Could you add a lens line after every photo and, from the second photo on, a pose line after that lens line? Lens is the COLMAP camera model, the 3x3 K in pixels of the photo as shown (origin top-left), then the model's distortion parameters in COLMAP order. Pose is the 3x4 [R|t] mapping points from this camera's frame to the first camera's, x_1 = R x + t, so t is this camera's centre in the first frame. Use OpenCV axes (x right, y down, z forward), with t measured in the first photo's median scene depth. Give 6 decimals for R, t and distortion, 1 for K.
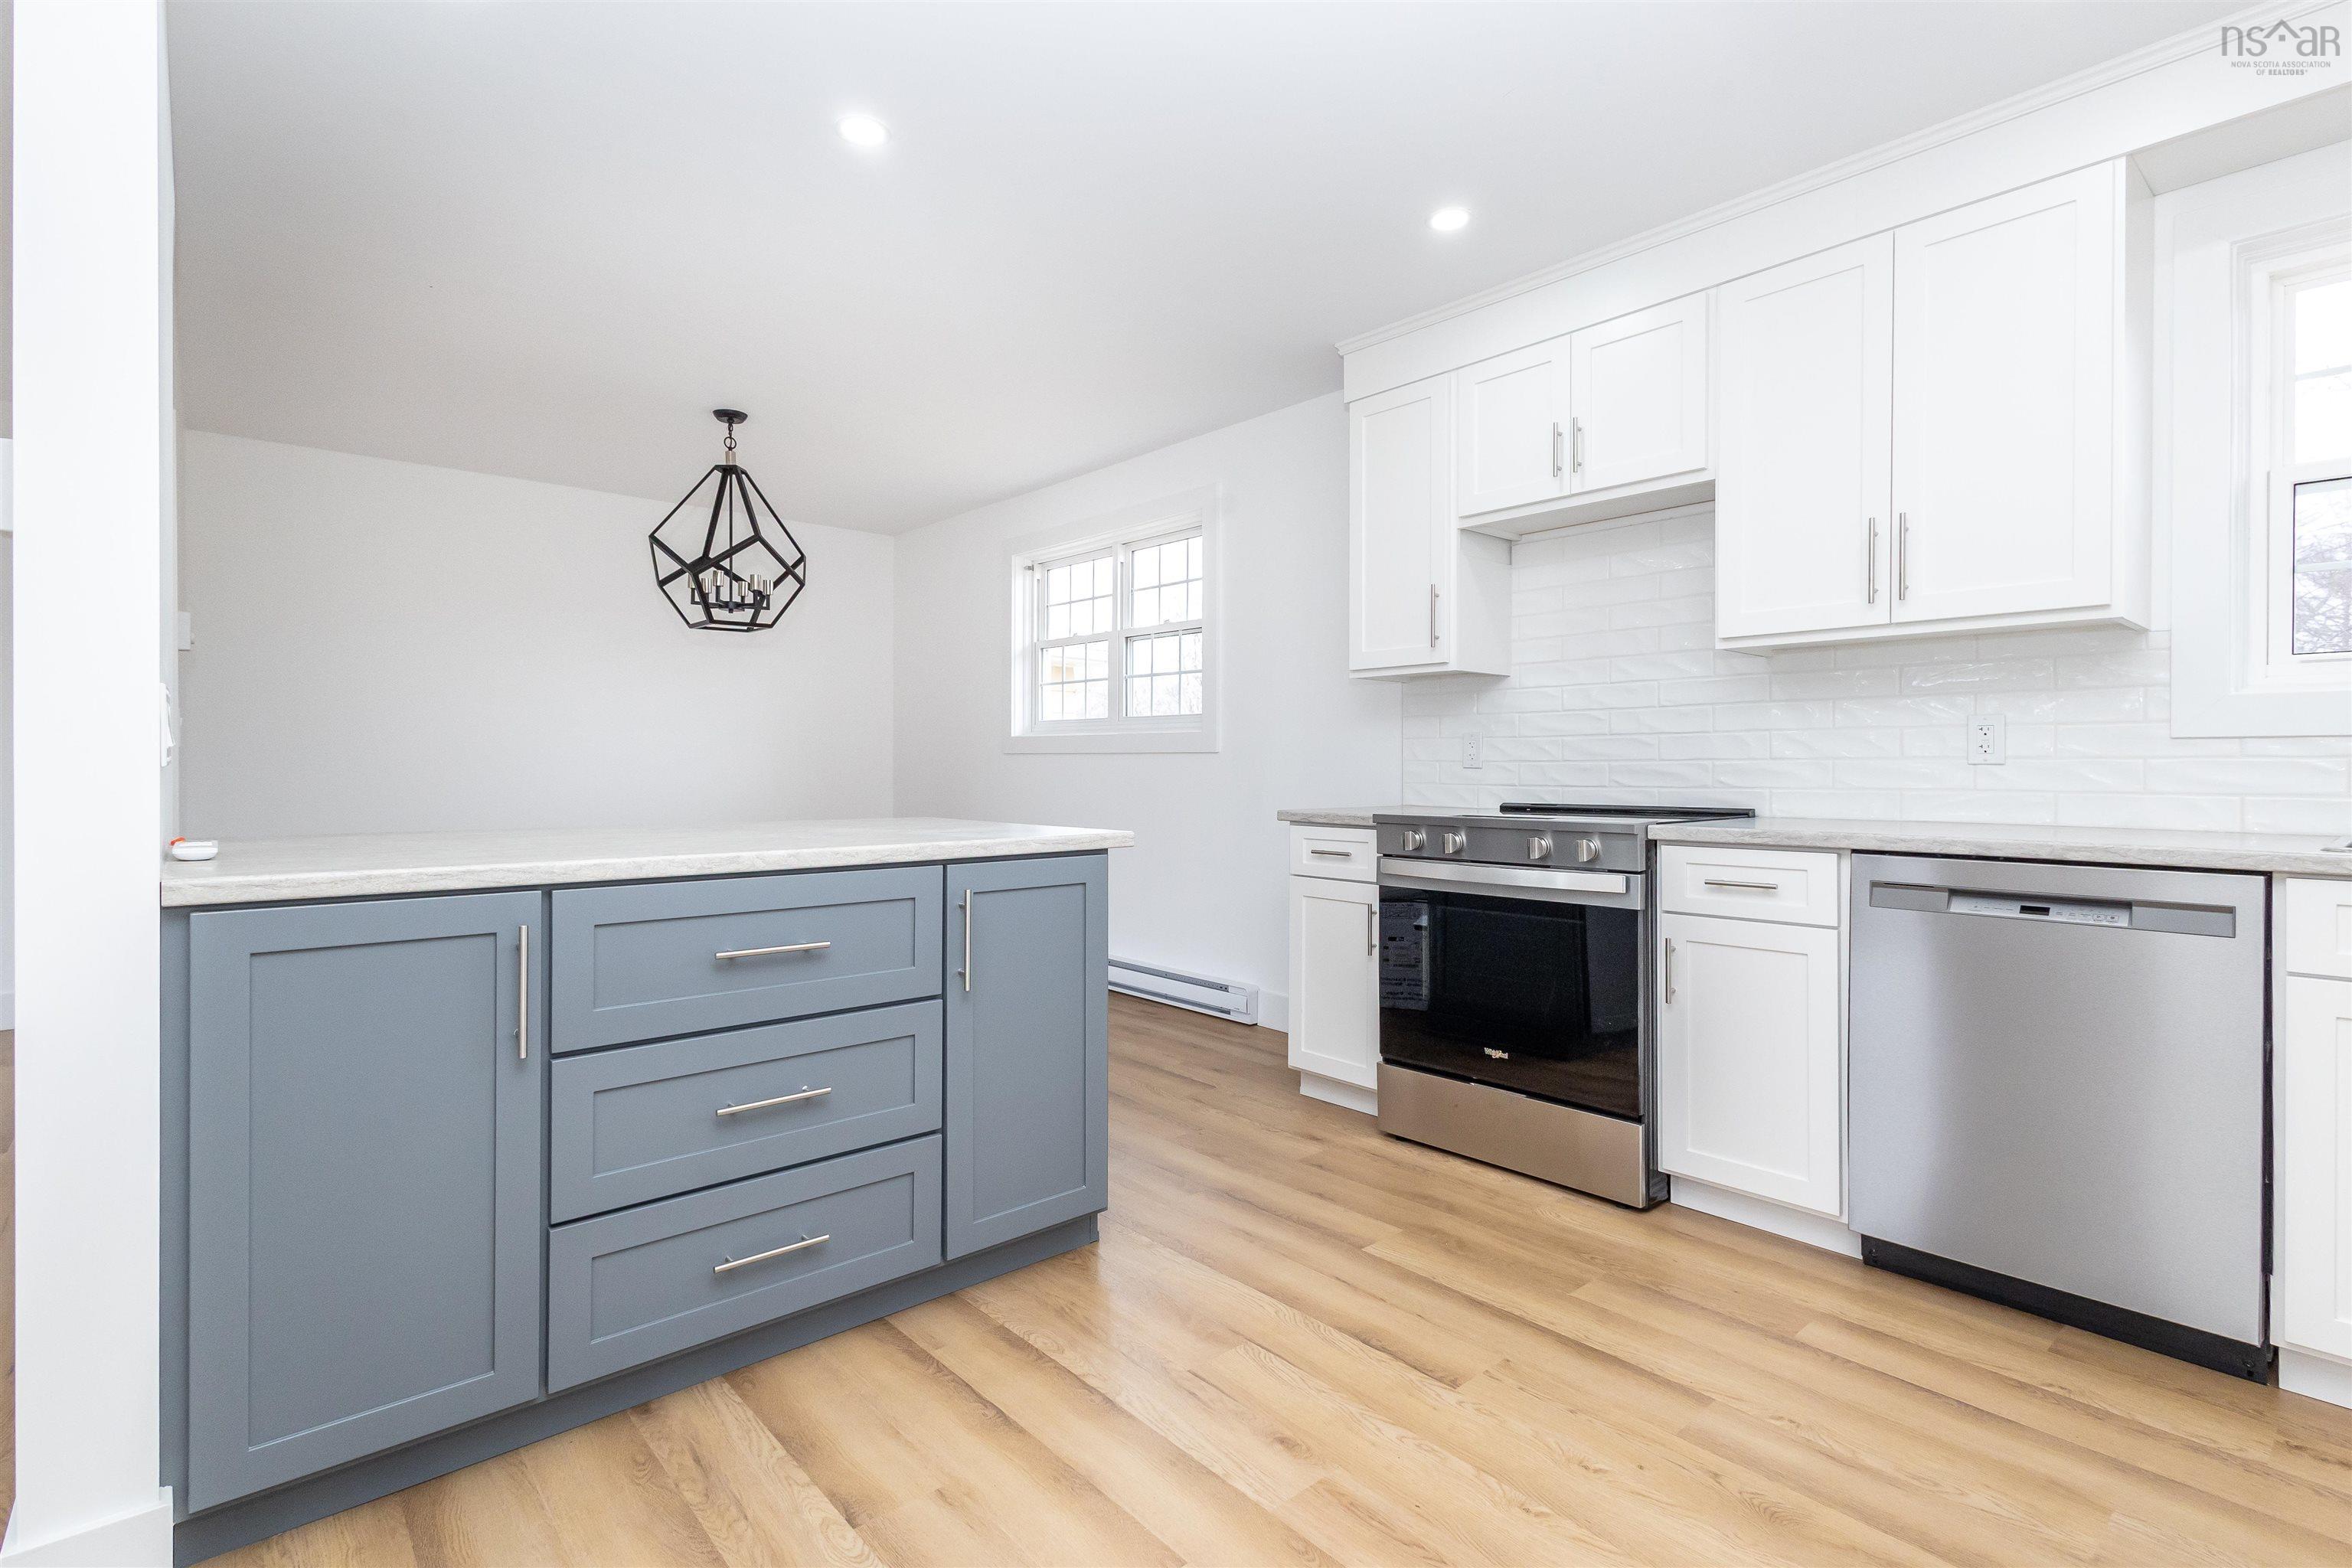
lens RADIAL K [[1088.6, 0, 1165.5], [0, 1088.6, 768.9], [0, 0, 1]] dist [0.010329, -0.001721]
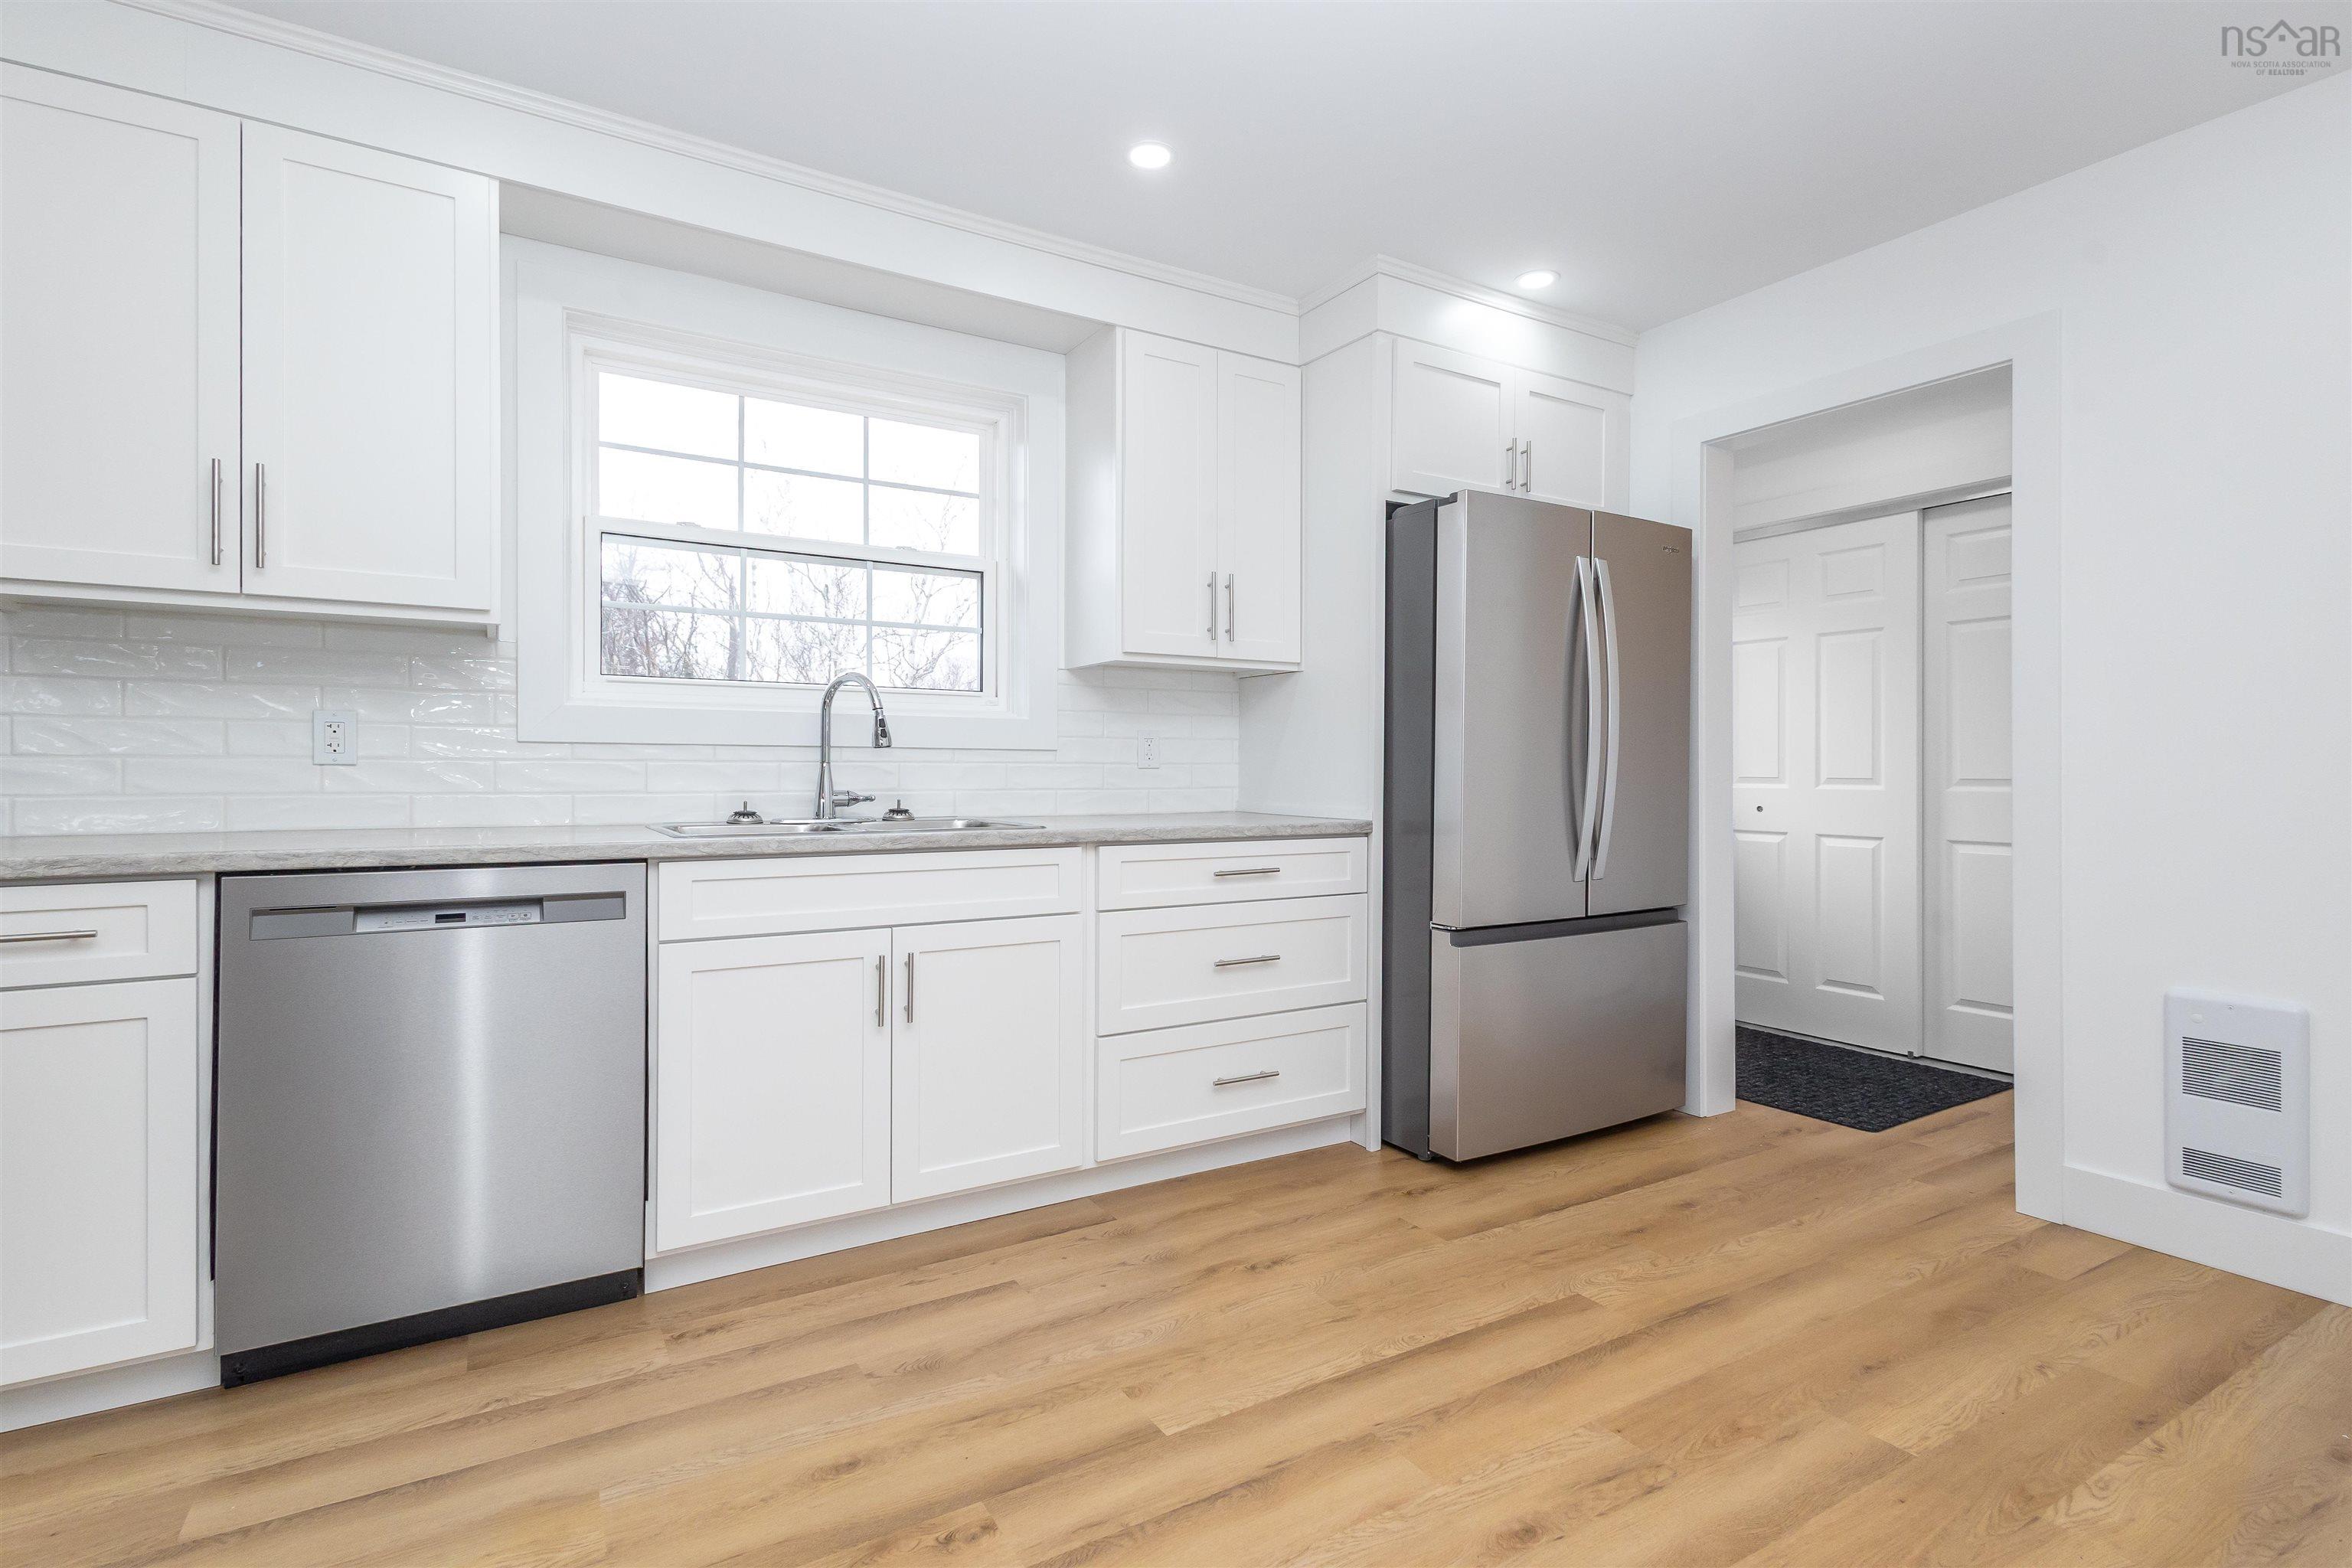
lens RADIAL K [[1088.6, 0, 1171.6], [0, 1088.6, 768.3], [0, 0, 1]] dist [0.010329, -0.001721]
pose [[0.165882, 0.001472, 0.986144, -0.043532], [-0.001968, 0.999997, -0.001161, -0.002016], [-0.986144, -0.001748, 0.165885, 0.205149]]
